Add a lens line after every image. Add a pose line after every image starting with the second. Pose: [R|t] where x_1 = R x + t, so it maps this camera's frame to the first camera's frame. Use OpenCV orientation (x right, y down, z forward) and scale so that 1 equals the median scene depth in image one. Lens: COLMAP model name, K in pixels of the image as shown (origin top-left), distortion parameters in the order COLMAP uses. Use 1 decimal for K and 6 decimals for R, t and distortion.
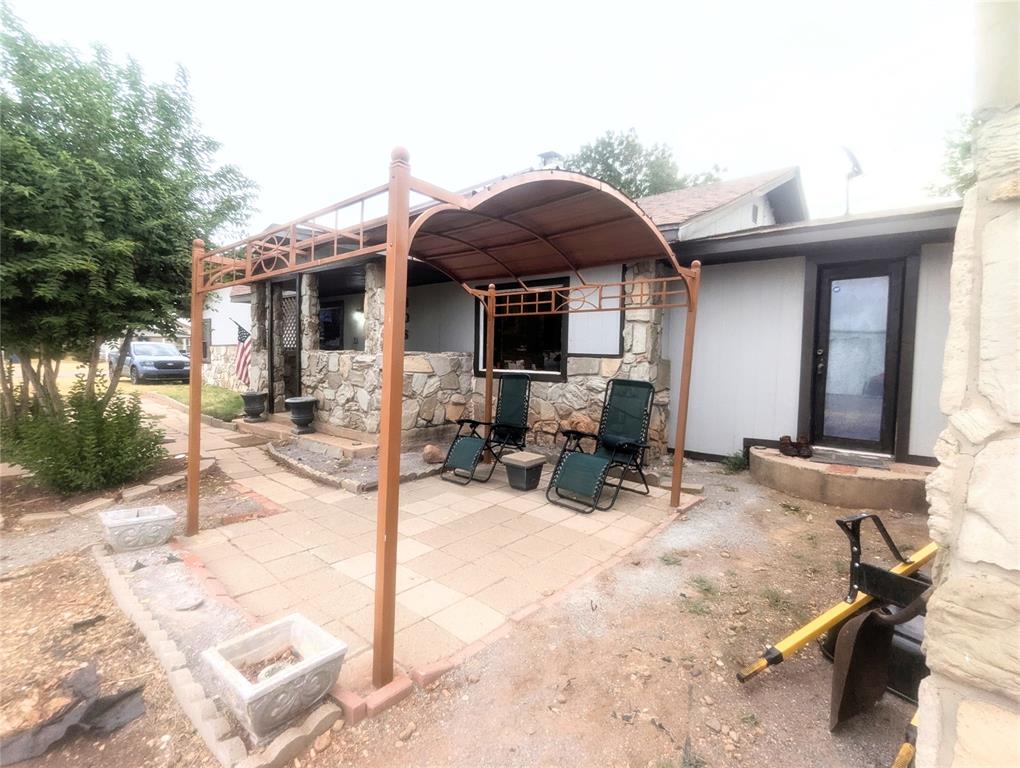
lens RADIAL K [[474.0, 0, 510.0], [0, 474.0, 384.0], [0, 0, 1]] dist [-0.000571, -0.000144]
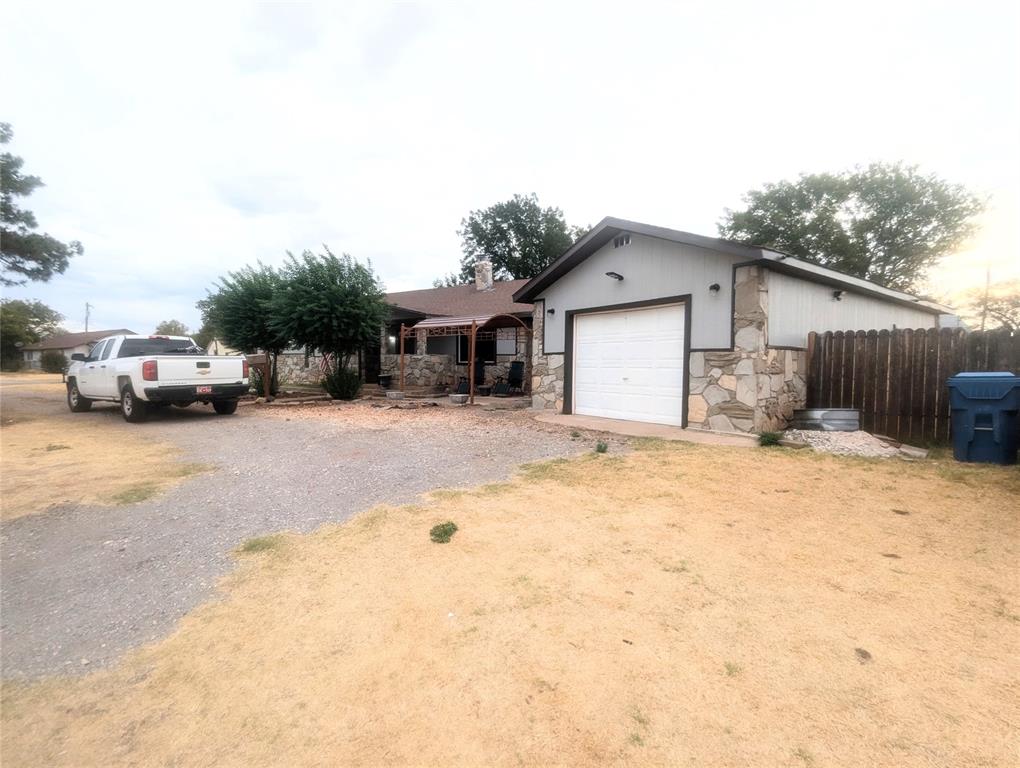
lens RADIAL K [[474.0, 0, 510.0], [0, 474.0, 384.0], [0, 0, 1]] dist [-0.000571, -0.000144]
pose [[0.985372, -0.020615, 0.169164, -0.238367], [0.023427, 0.999618, -0.014642, 0.131717], [-0.168798, 0.018391, 0.985479, -1.496740]]
